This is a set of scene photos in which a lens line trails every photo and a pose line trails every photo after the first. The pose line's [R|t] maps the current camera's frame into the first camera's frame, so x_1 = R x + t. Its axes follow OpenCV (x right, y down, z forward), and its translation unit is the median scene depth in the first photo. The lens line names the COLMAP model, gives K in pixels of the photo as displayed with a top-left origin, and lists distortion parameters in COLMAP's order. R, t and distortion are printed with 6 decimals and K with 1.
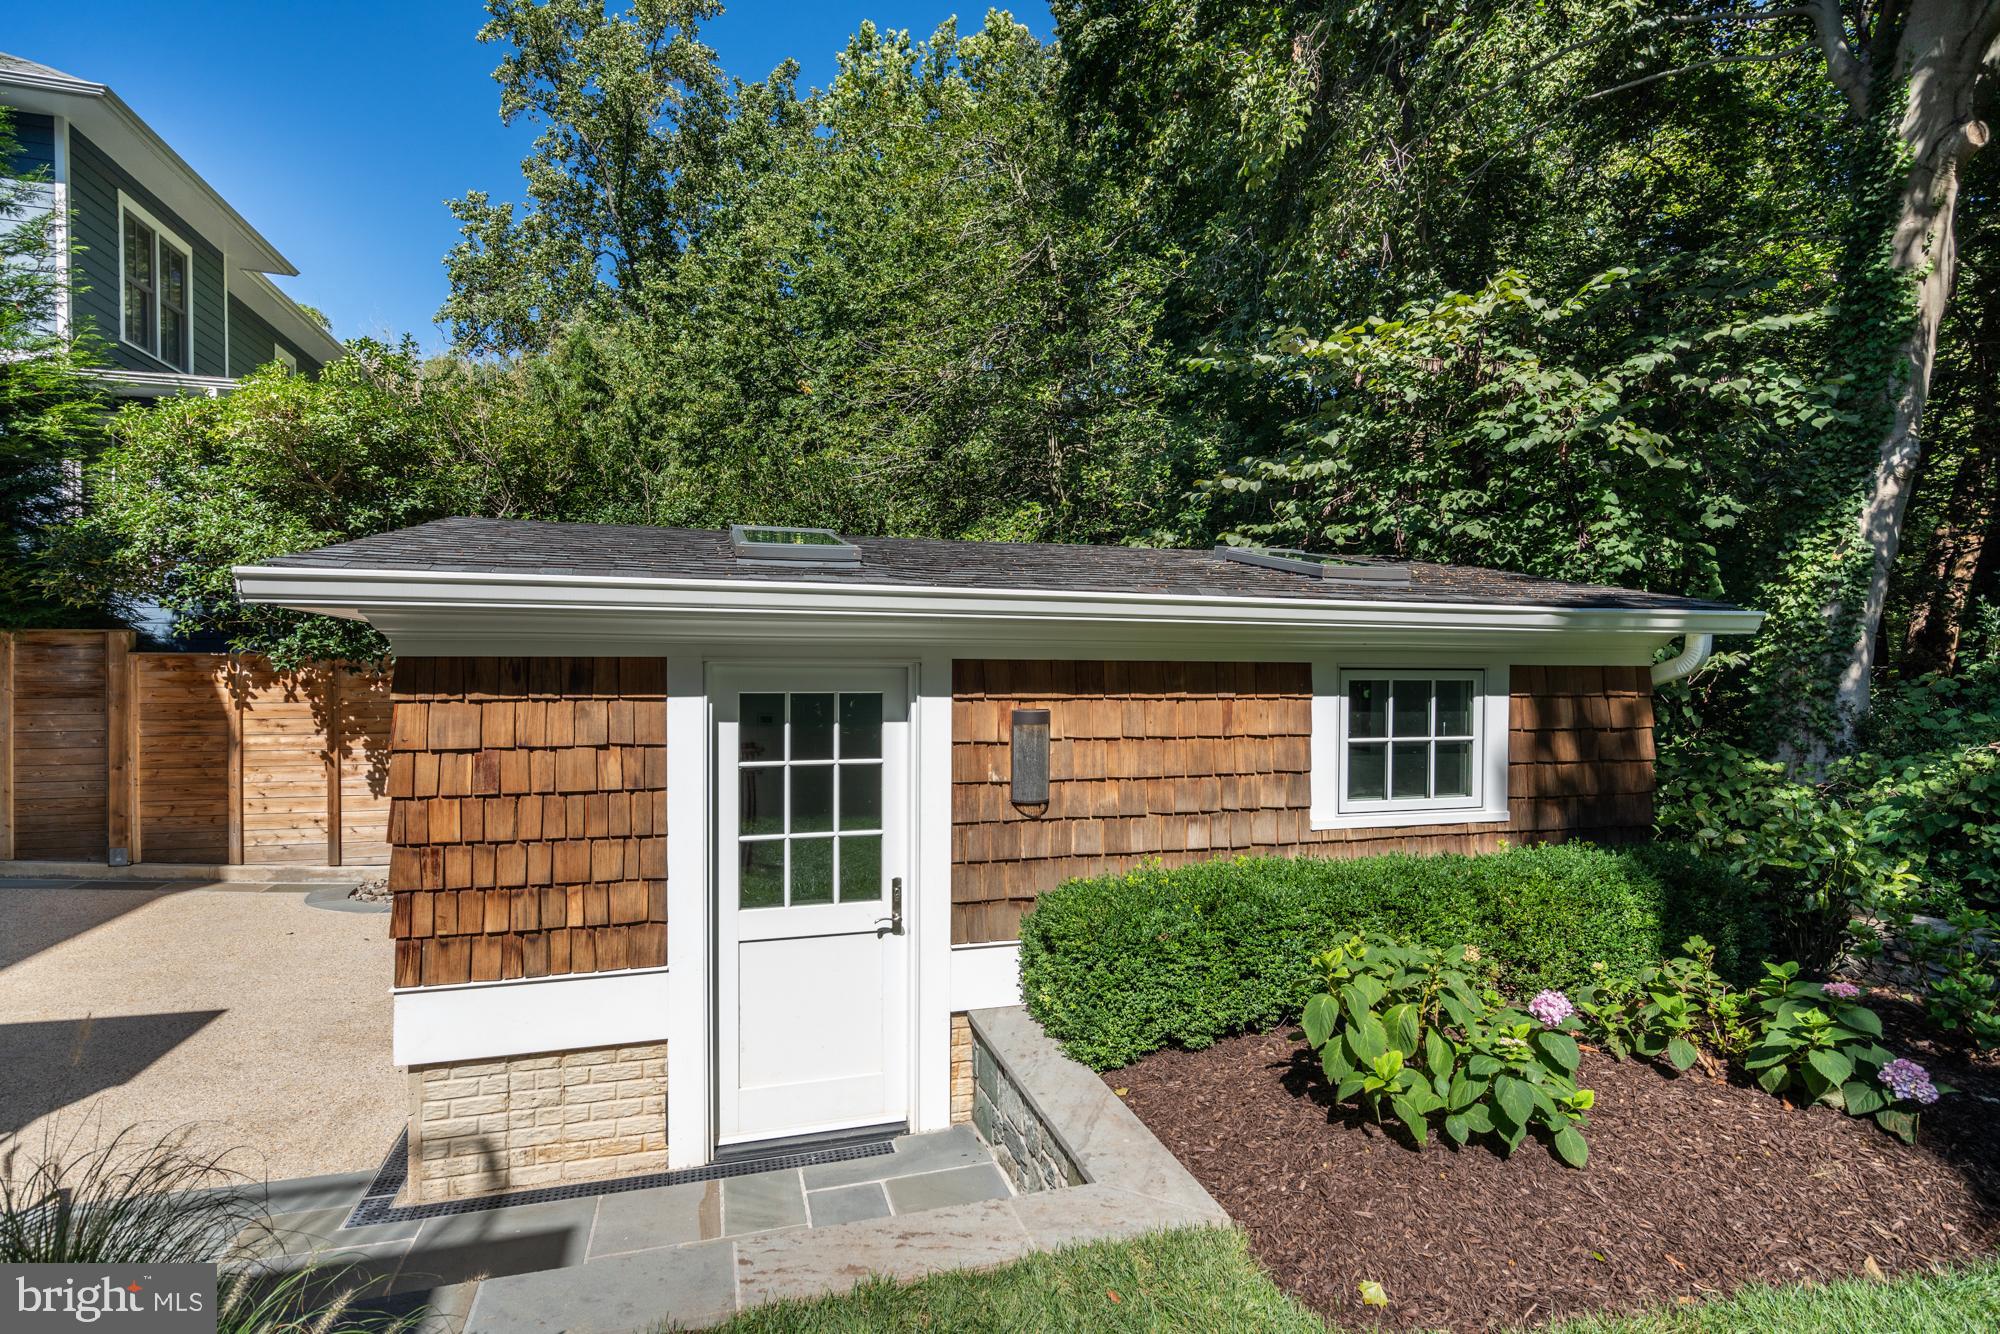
lens RADIAL K [[994.1, 0, 963.4], [0, 994.1, 682.9], [0, 0, 1]] dist [0.002260, 0.001127]
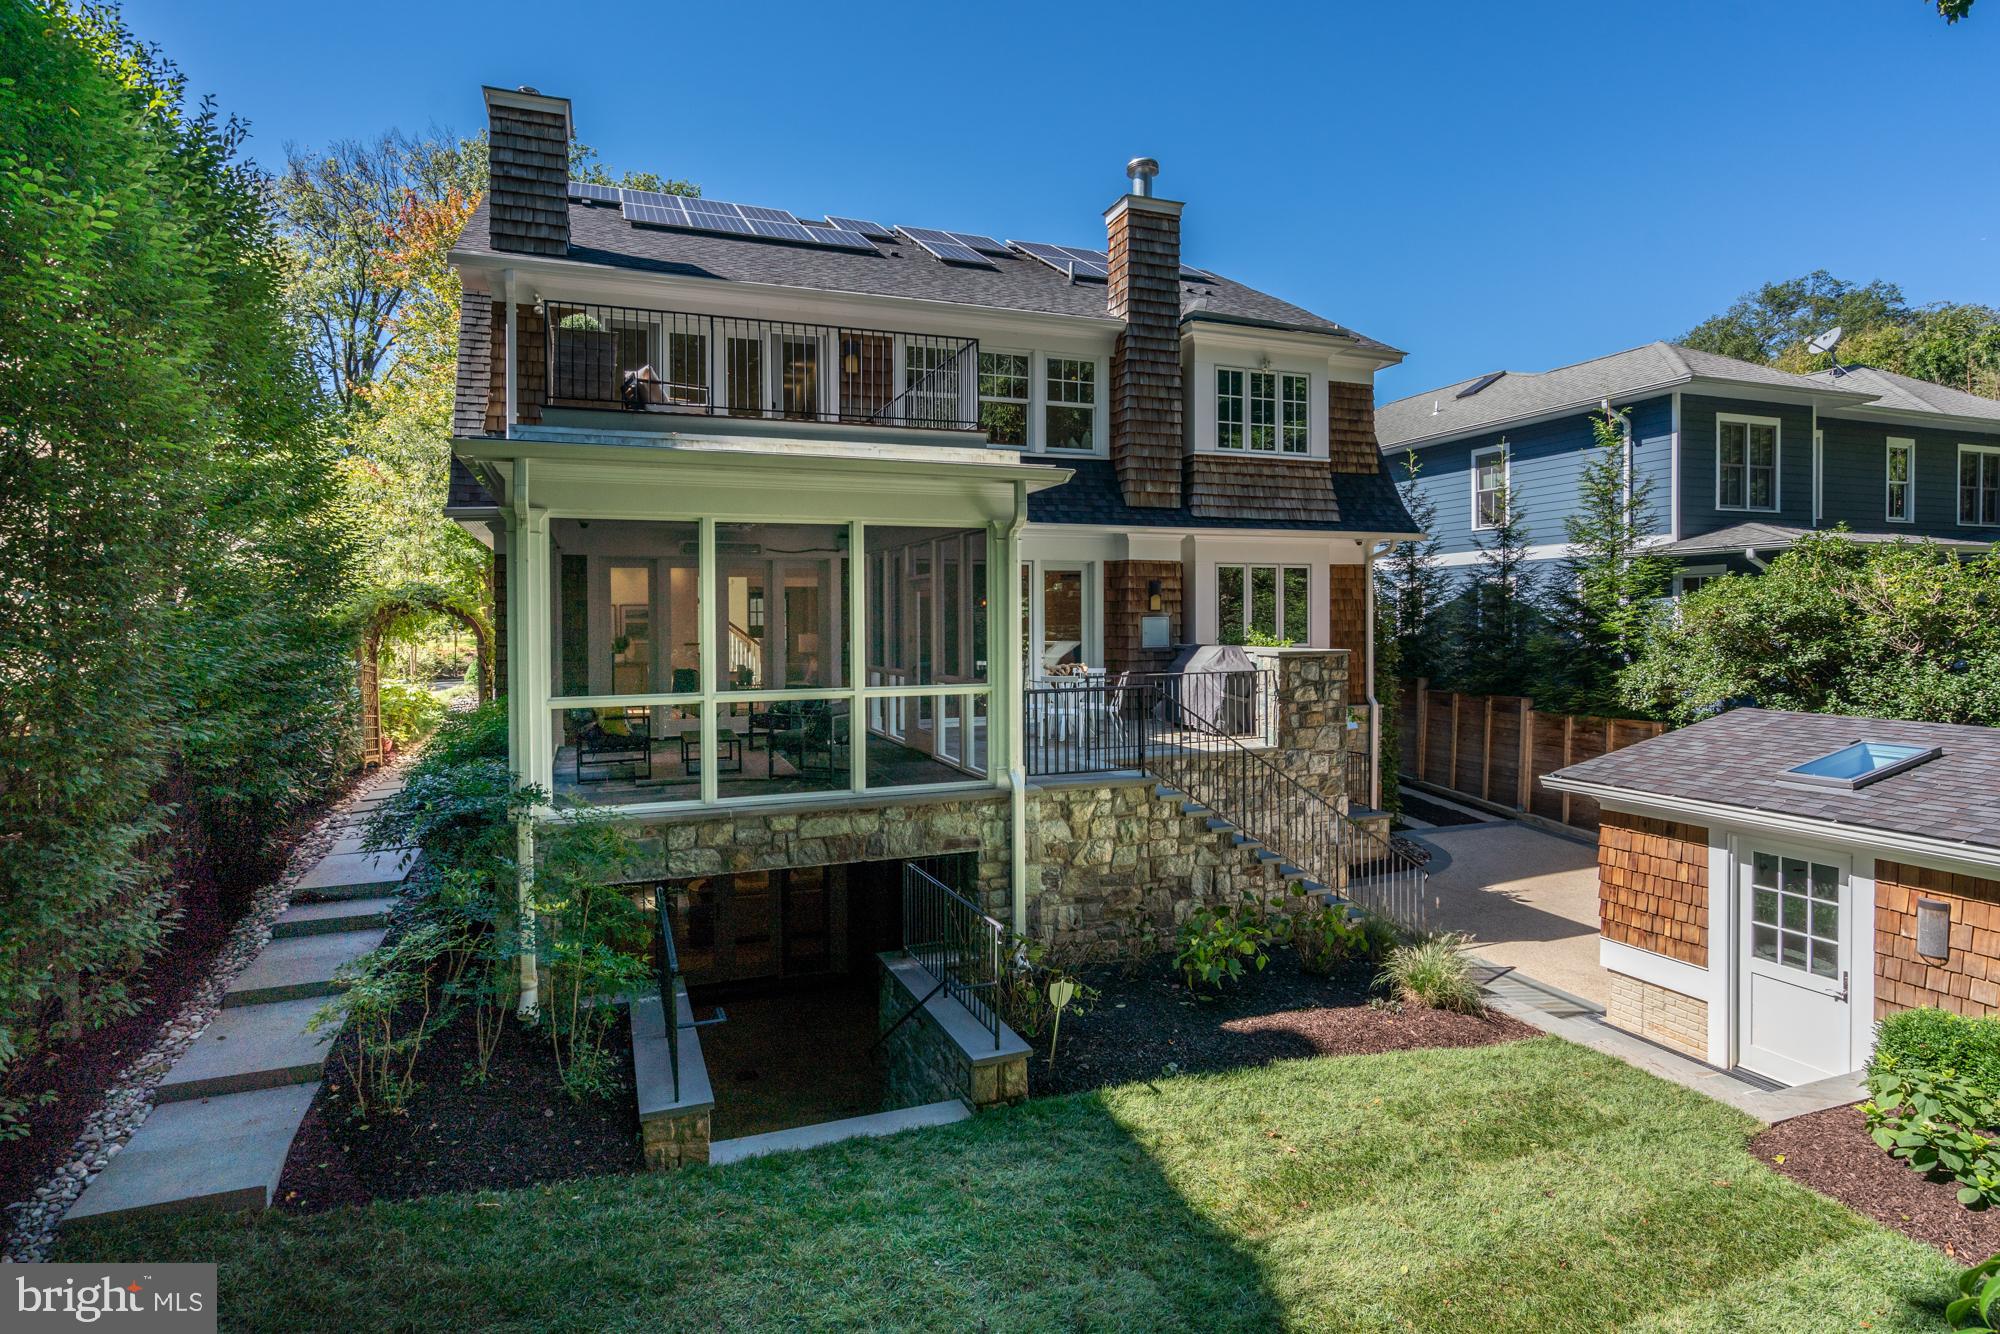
lens RADIAL K [[916.3, 0, 985.2], [0, 916.3, 660.4], [0, 0, 1]] dist [-0.015463, 0.009090]
pose [[0.067312, 0.020024, -0.997531, 1.537512], [-0.005354, 0.999791, 0.019708, -0.412992], [0.997718, 0.004014, 0.067405, -0.706531]]
